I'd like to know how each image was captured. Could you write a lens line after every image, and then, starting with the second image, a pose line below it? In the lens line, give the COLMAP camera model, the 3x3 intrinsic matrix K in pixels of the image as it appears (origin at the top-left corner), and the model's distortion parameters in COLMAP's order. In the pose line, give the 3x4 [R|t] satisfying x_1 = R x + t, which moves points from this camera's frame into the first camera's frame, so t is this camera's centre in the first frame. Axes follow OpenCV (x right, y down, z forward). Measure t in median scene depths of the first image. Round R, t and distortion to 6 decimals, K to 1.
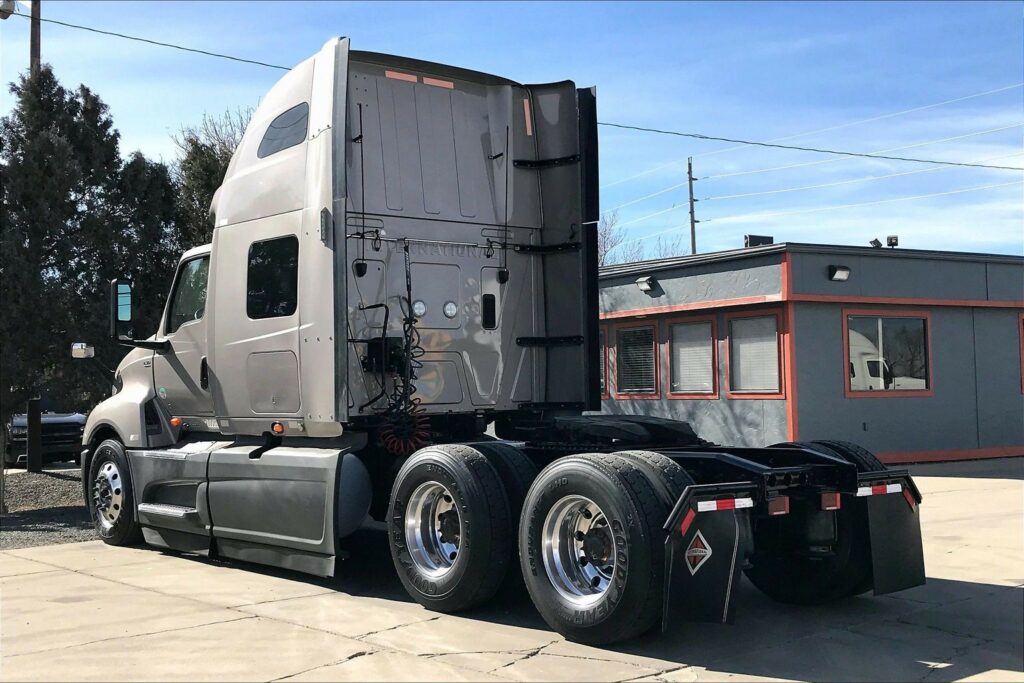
lens RADIAL K [[1218.7, 0, 512.0], [0, 1218.7, 341.5], [0, 0, 1]] dist [0.137368, -0.024291]
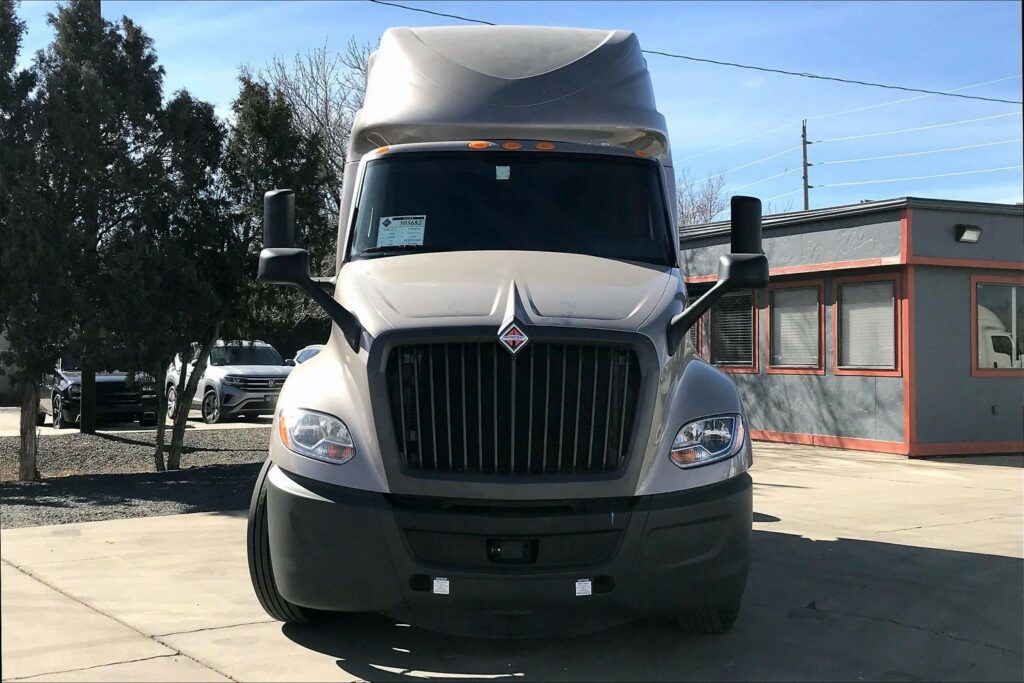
lens RADIAL K [[1229.8, 0, 513.1], [0, 1229.8, 320.0], [0, 0, 1]] dist [0.061172, 0.025723]
pose [[0.996186, 0.020289, -0.084861, 0.021641], [-0.019459, 0.999755, 0.010595, 0.002700], [0.085055, -0.008903, 0.996336, 0.101147]]
